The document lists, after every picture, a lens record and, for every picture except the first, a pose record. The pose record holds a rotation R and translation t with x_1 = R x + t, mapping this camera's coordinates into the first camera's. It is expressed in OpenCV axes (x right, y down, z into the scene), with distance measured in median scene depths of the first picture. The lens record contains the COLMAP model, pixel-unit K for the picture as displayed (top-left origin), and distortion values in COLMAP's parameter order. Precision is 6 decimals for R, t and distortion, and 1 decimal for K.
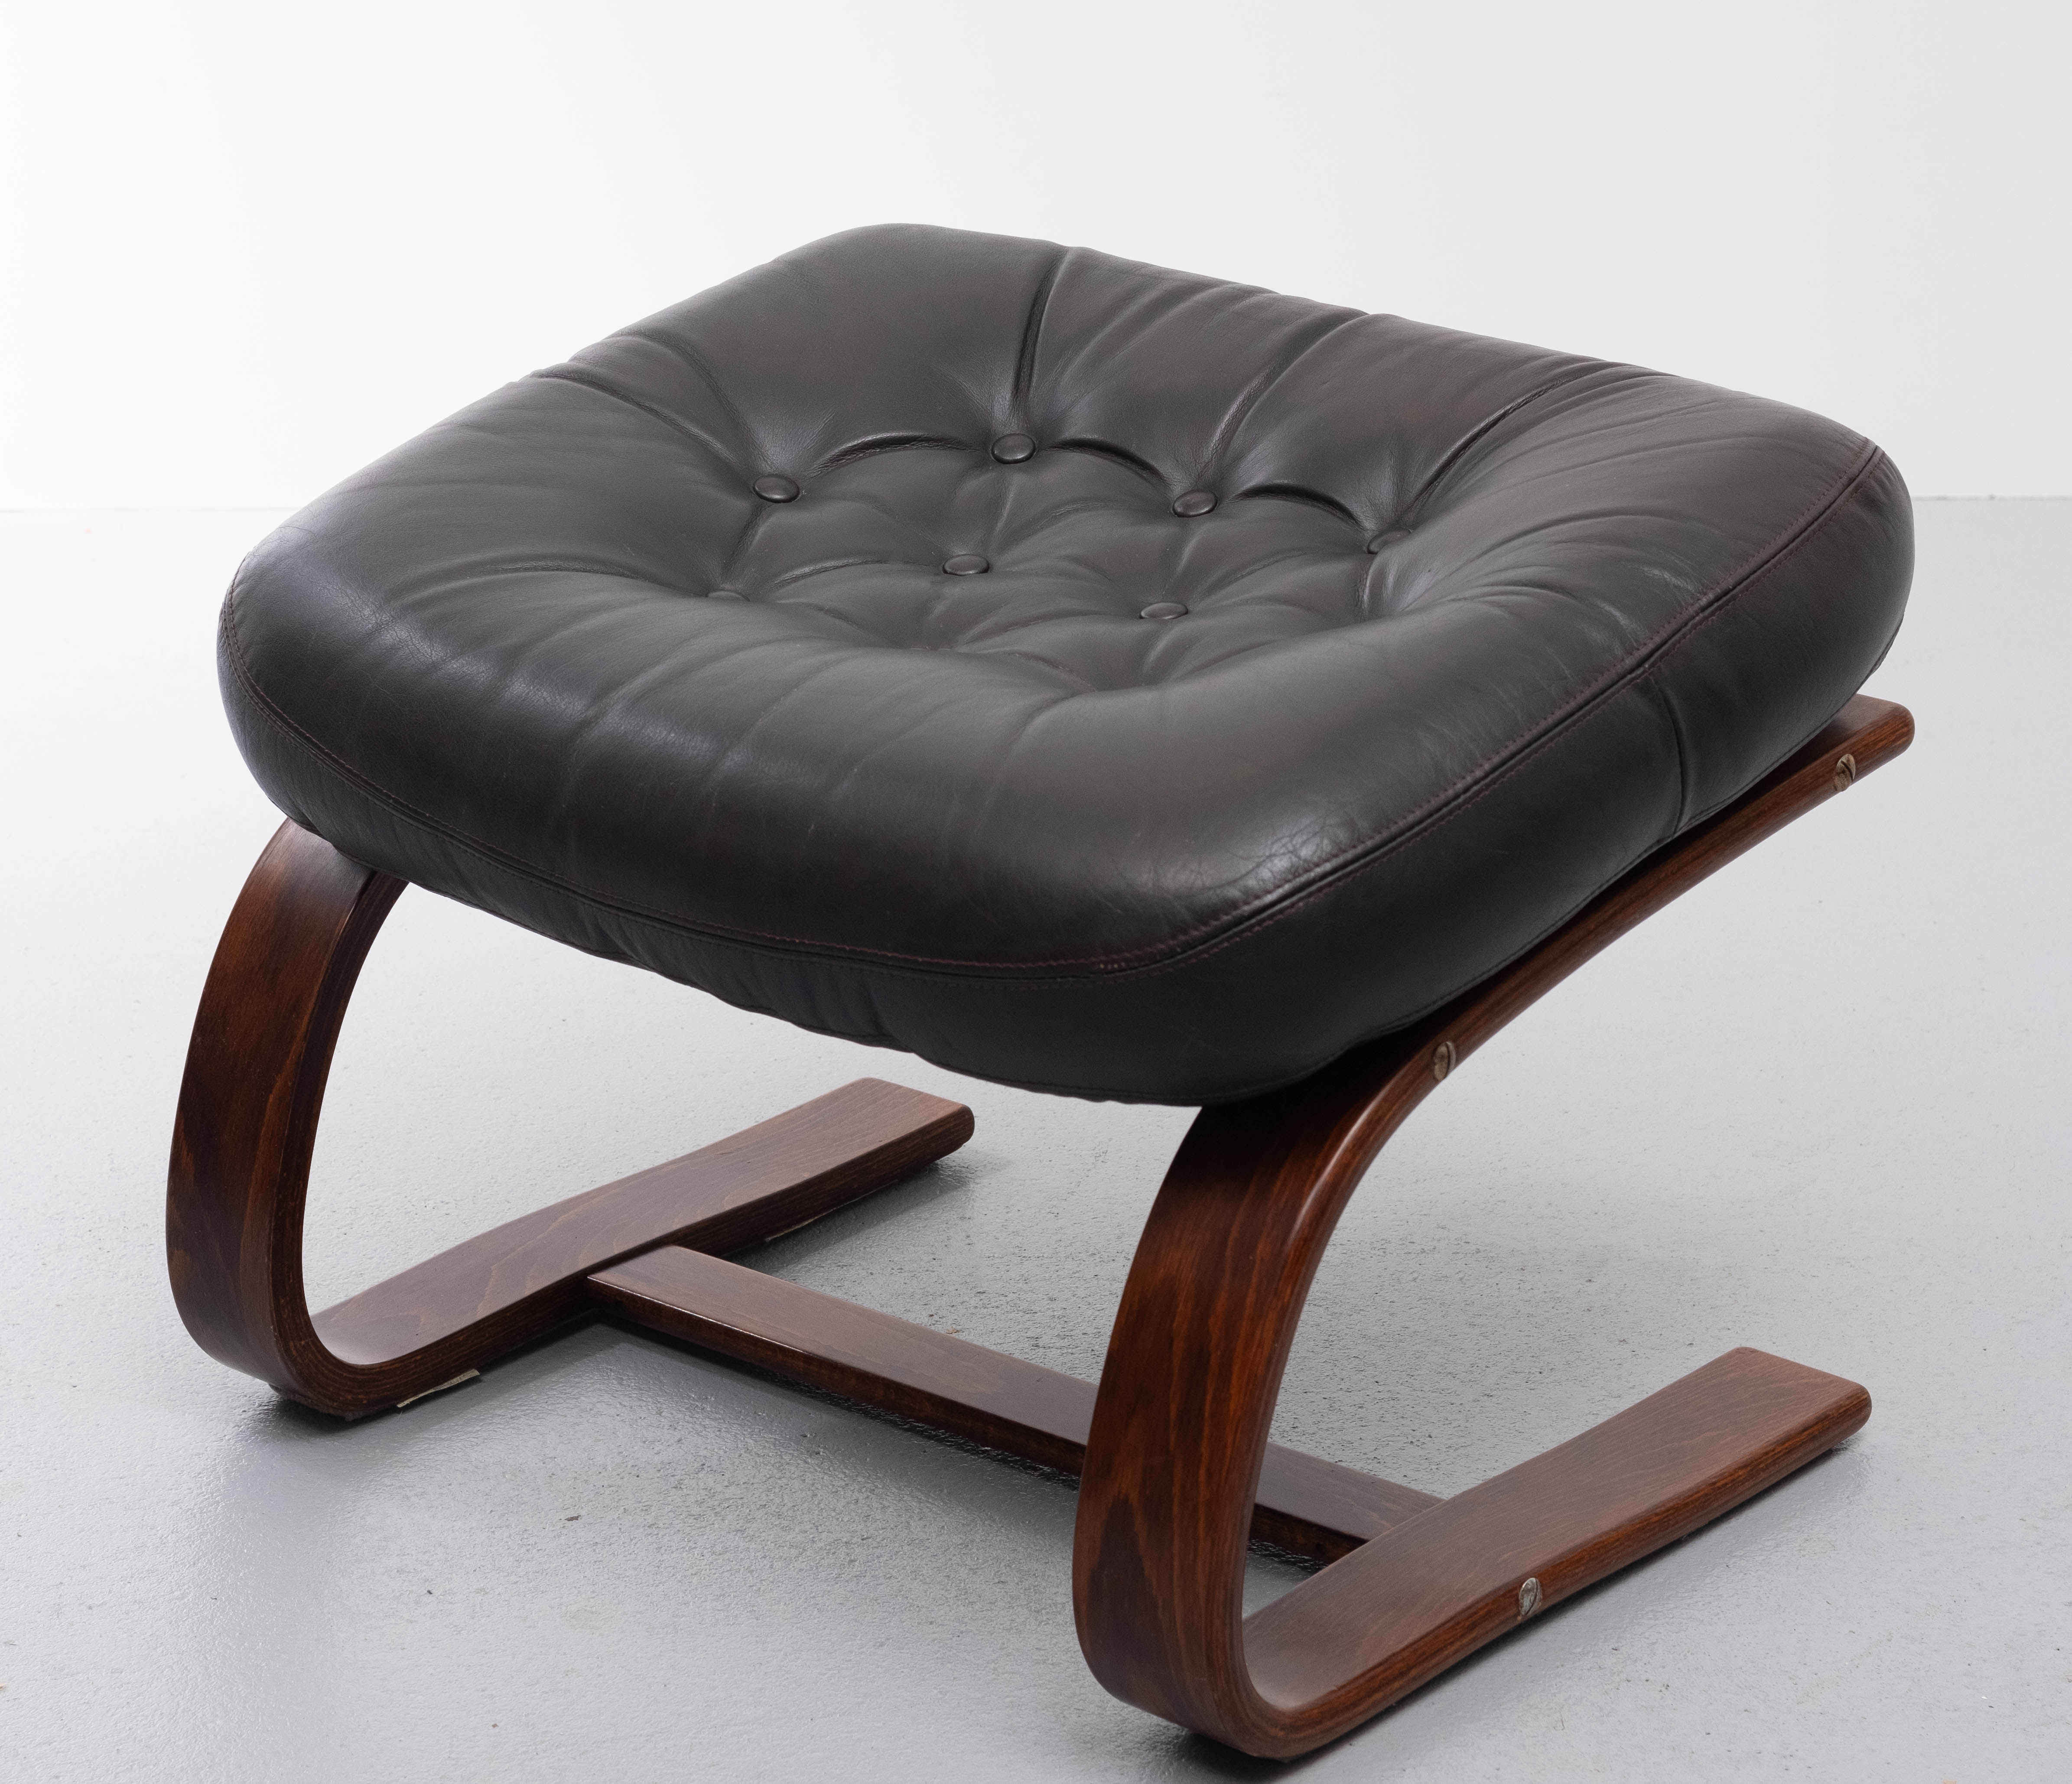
lens RADIAL K [[5234.2, 0, 1035.2], [0, 5234.2, 904.0], [0, 0, 1]] dist [-0.028425, 0.000000]
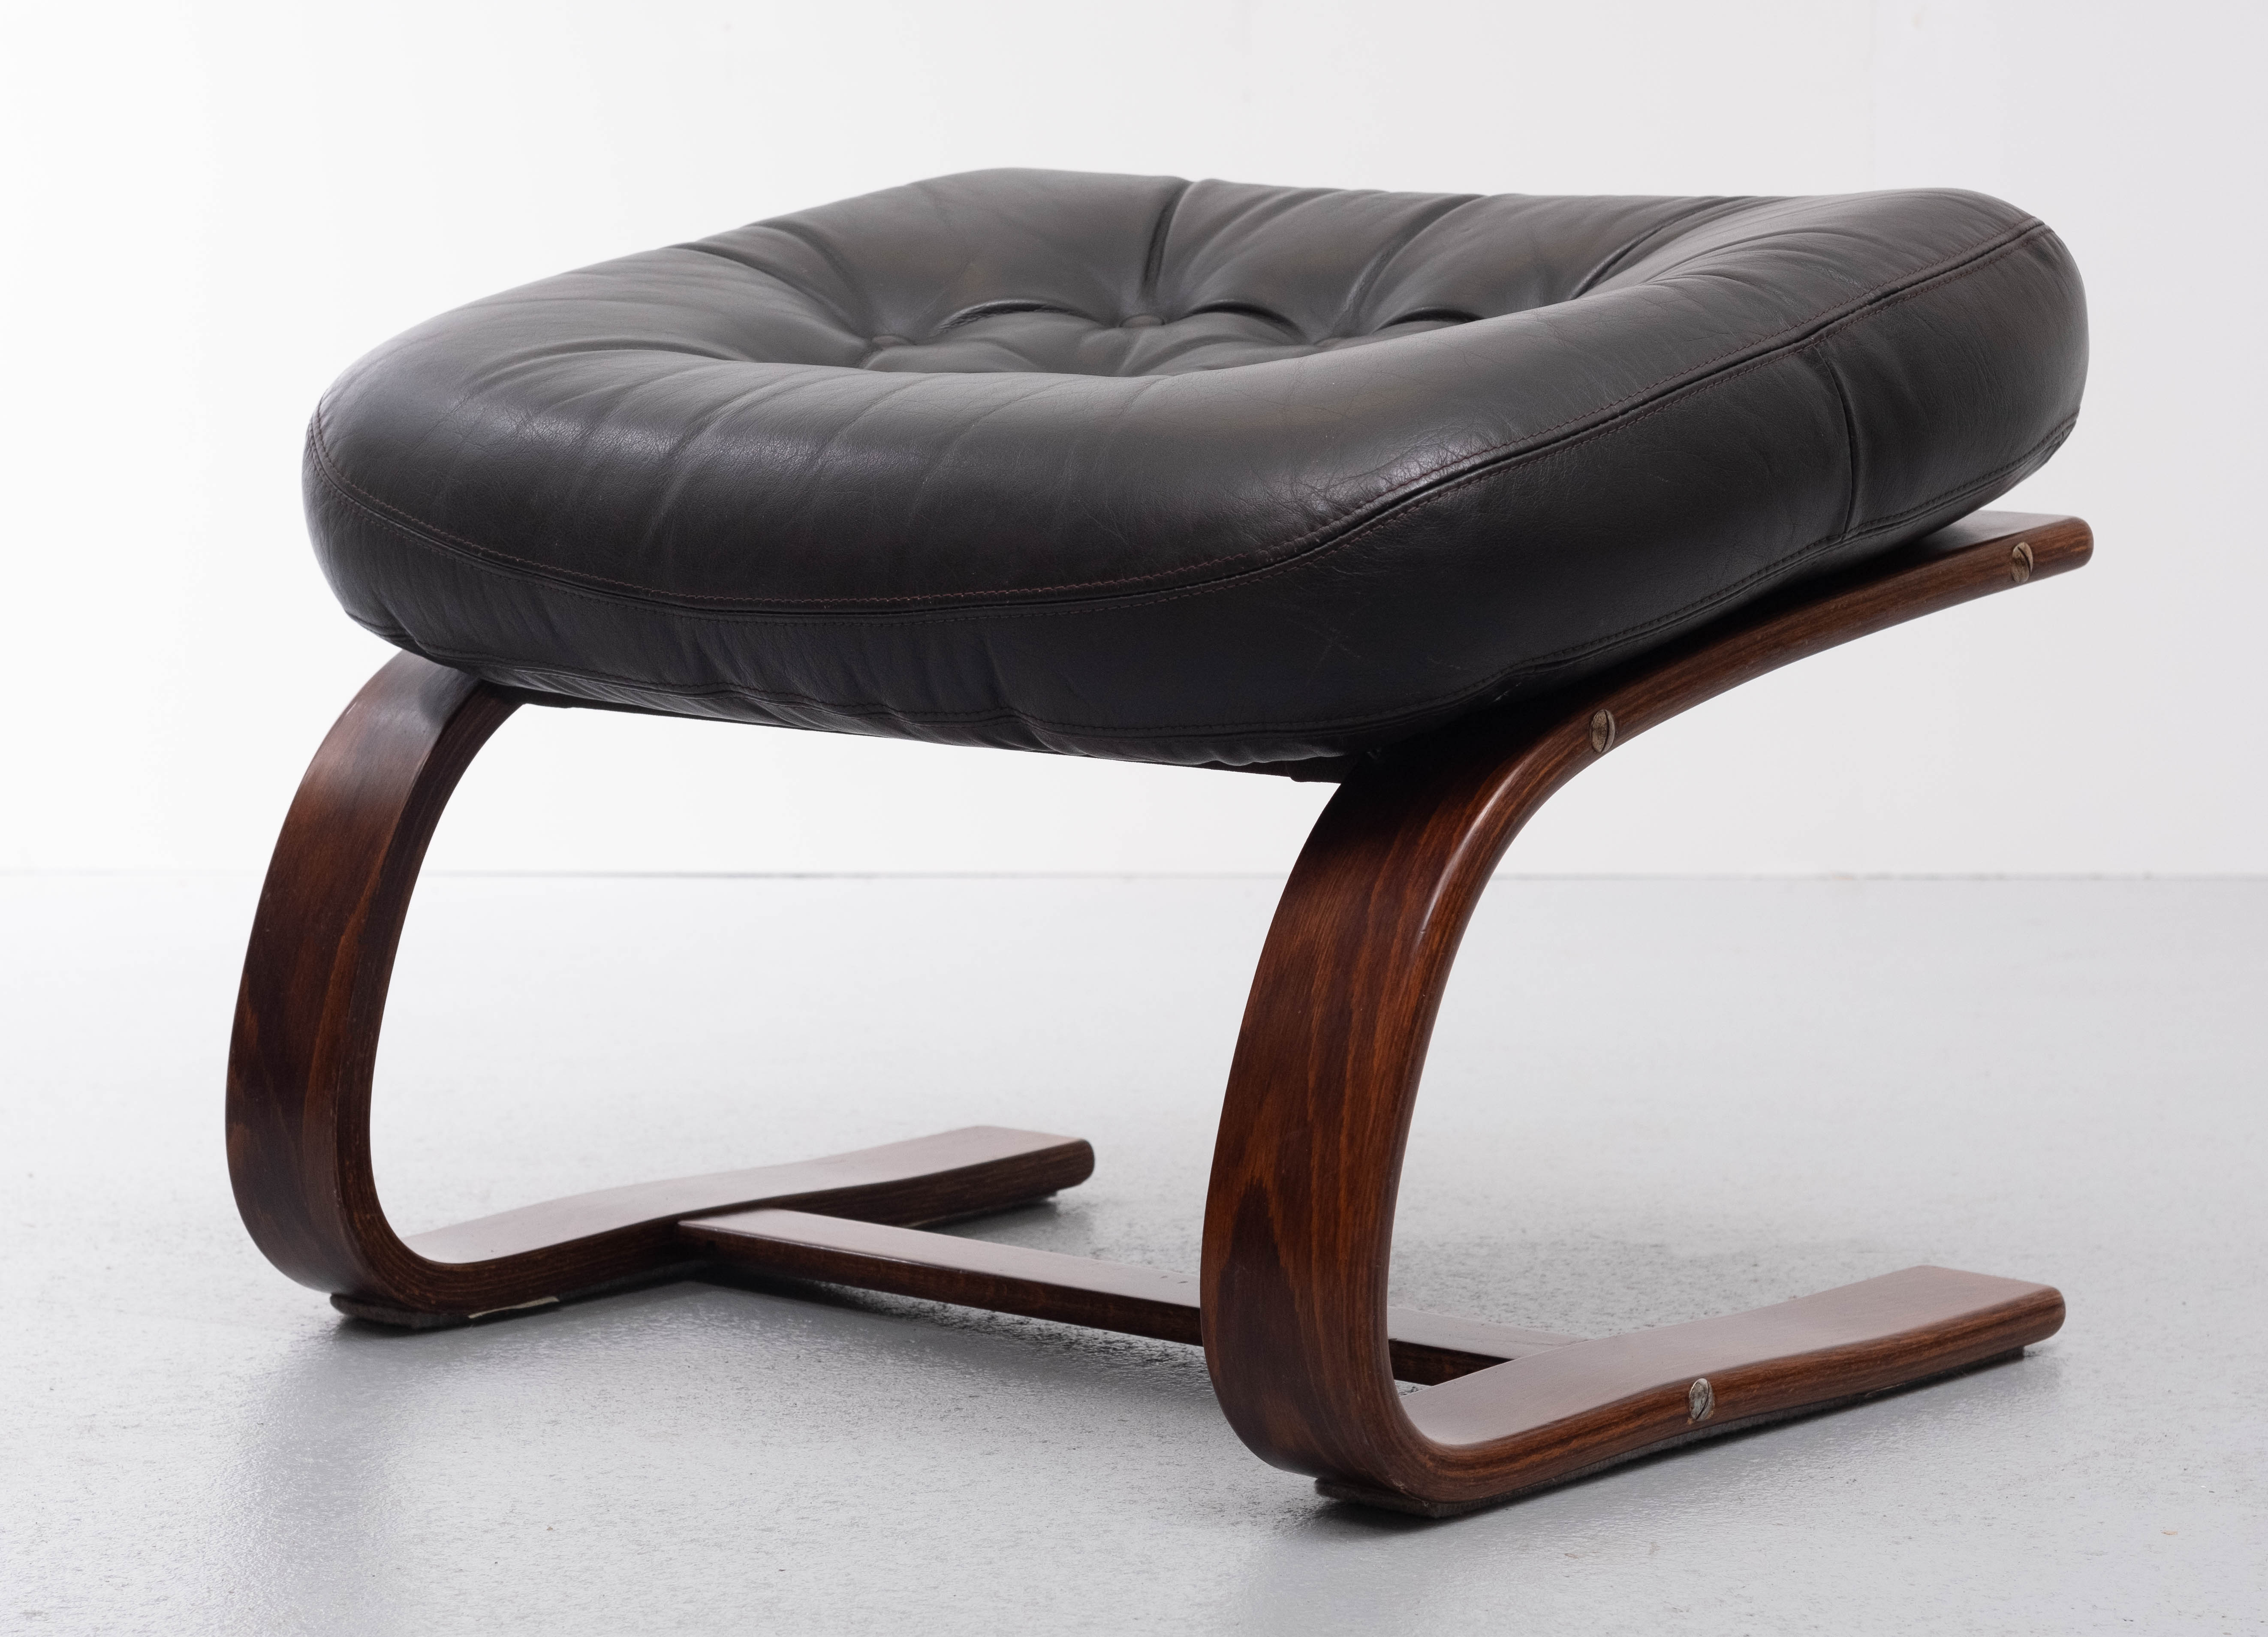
lens RADIAL K [[5304.1, 0, 1136.9], [0, 5304.1, 802.5], [0, 0, 1]] dist [-0.054719, 0.000000]
pose [[0.999976, 0.005194, -0.004484, -0.000262], [-0.005936, 0.982579, -0.185751, 0.214091], [0.003441, 0.185773, 0.982587, 0.076191]]
